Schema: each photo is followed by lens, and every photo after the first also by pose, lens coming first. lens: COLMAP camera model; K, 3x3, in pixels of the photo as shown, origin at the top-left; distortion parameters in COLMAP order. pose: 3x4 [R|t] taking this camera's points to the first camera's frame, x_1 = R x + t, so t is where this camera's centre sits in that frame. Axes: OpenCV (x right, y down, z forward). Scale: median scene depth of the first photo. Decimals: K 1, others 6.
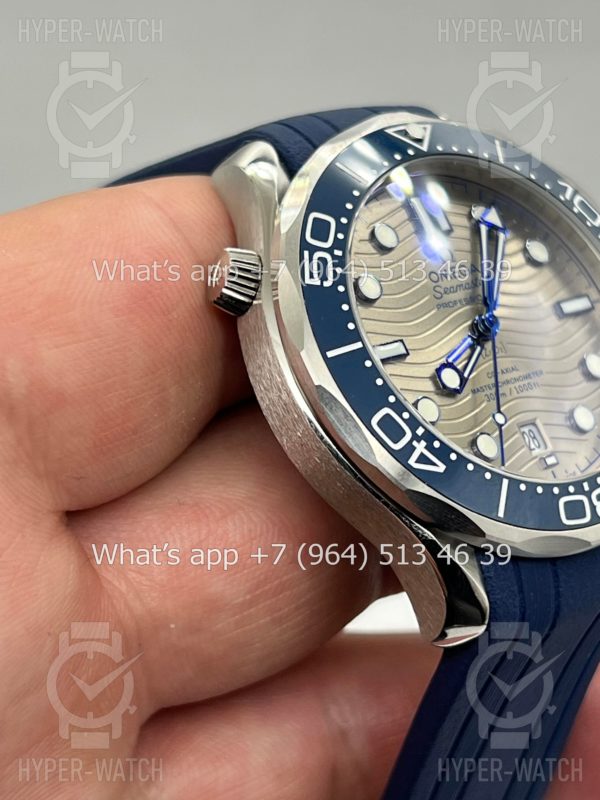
lens RADIAL K [[1825.4, 0, 300.0], [0, 1825.4, 400.0], [0, 0, 1]] dist [-0.002615, 0.035233]
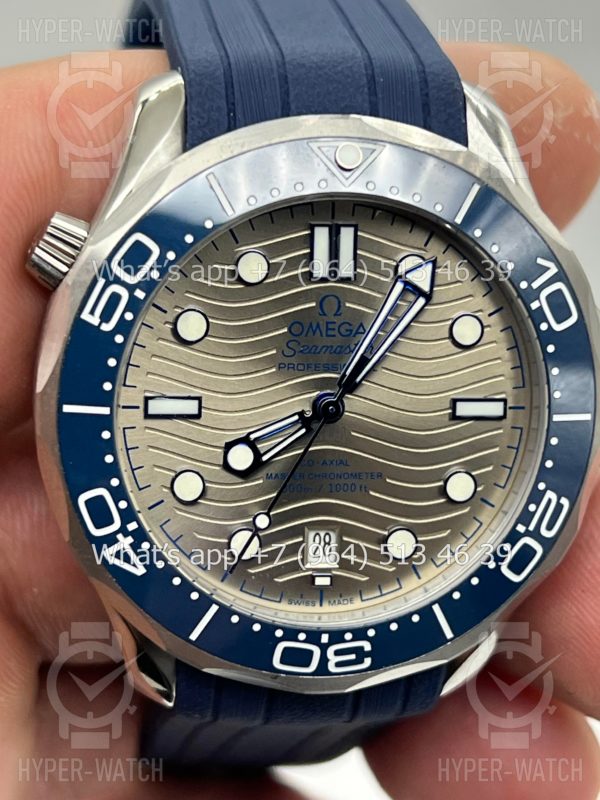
lens RADIAL K [[1825.4, 0, 300.0], [0, 1825.4, 400.0], [0, 0, 1]] dist [-0.002615, 0.035233]
pose [[0.841867, 0.480044, -0.246613, 0.314089], [-0.318113, 0.810528, 0.491781, -0.478801], [0.435963, -0.335563, 0.835065, 0.316637]]
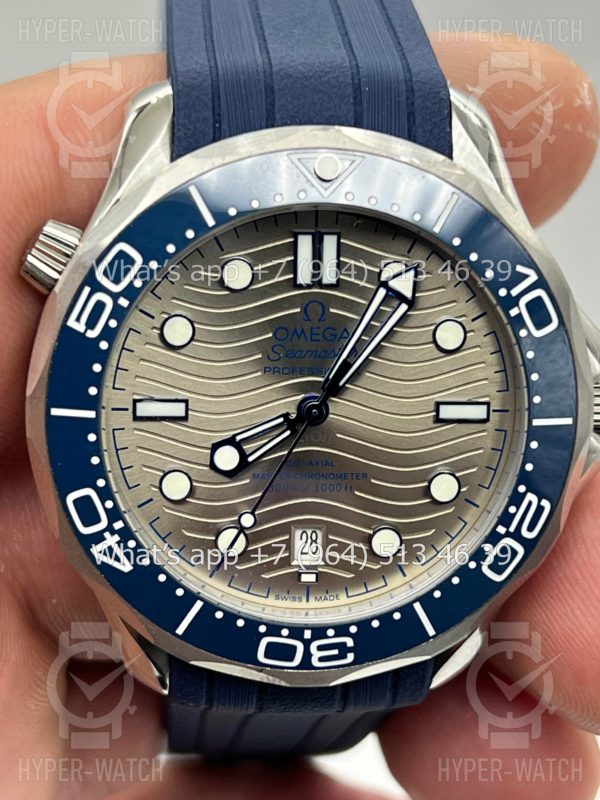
lens RADIAL K [[1825.4, 0, 300.0], [0, 1825.4, 400.0], [0, 0, 1]] dist [-0.002615, 0.035233]
pose [[0.820610, 0.493425, -0.288324, 0.363768], [-0.289625, 0.793997, 0.534497, -0.533302], [0.492663, -0.355107, 0.794470, 0.337192]]
